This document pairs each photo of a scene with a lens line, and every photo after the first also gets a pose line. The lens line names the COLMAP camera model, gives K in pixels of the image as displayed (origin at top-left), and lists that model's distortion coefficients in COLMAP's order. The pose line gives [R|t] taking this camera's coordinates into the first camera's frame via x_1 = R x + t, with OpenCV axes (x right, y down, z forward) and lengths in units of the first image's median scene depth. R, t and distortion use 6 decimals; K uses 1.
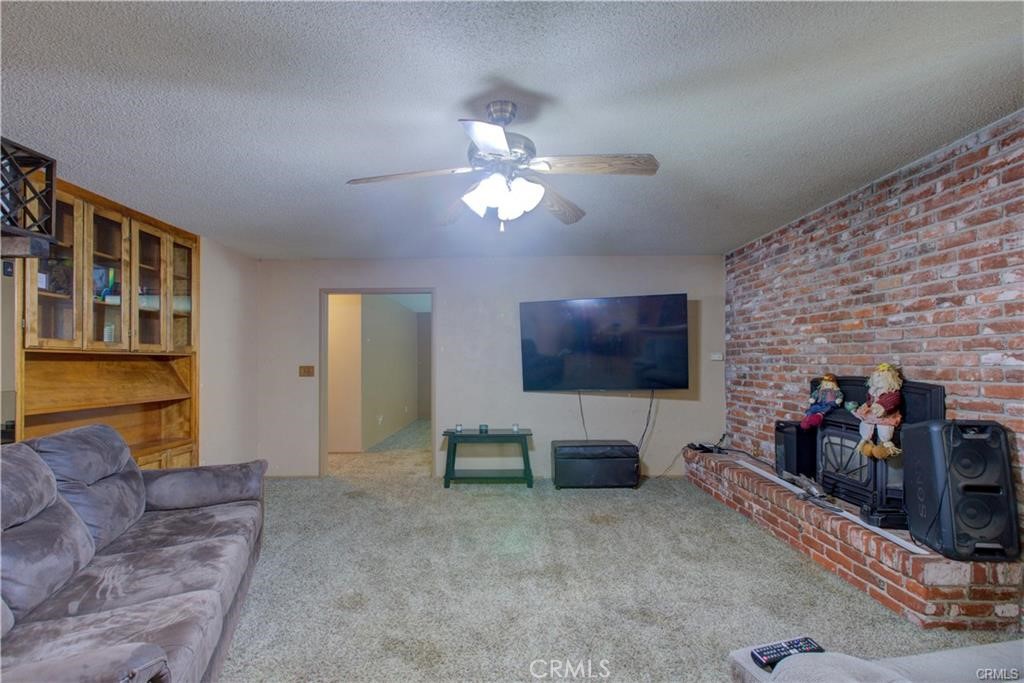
lens RADIAL K [[484.6, 0, 522.2], [0, 484.6, 346.2], [0, 0, 1]] dist [-0.002113, 0.000280]
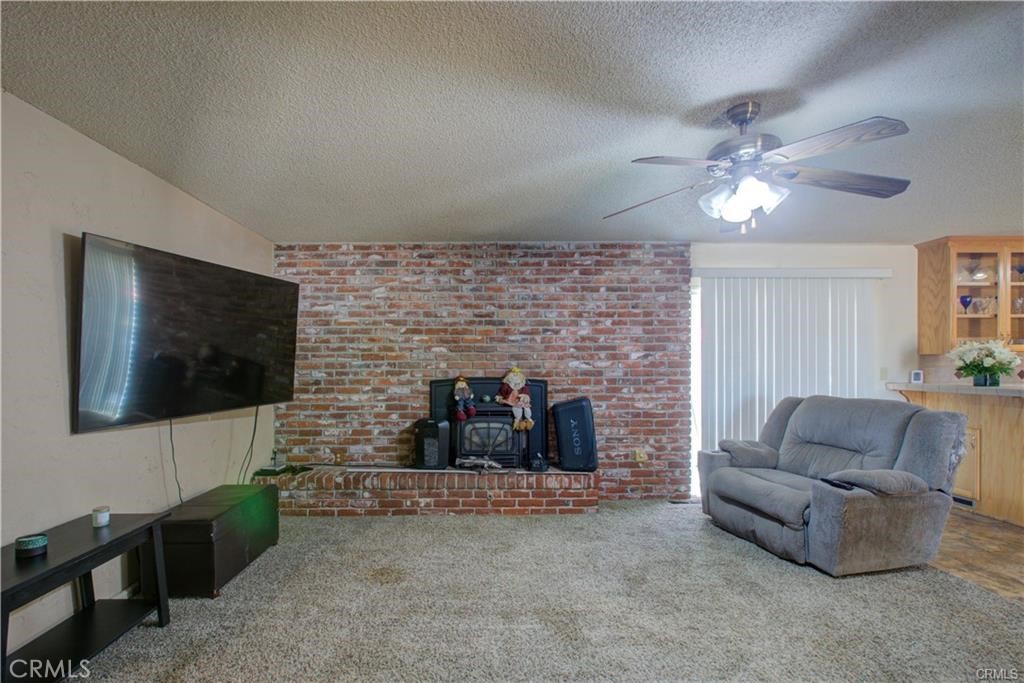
lens RADIAL K [[479.2, 0, 489.3], [0, 479.2, 356.3], [0, 0, 1]] dist [-0.003226, 0.000912]
pose [[0.014370, 0.018060, 0.999734, -0.687515], [-0.027807, 0.999457, -0.017656, 0.027083], [-0.999510, -0.027546, 0.014865, 0.978030]]
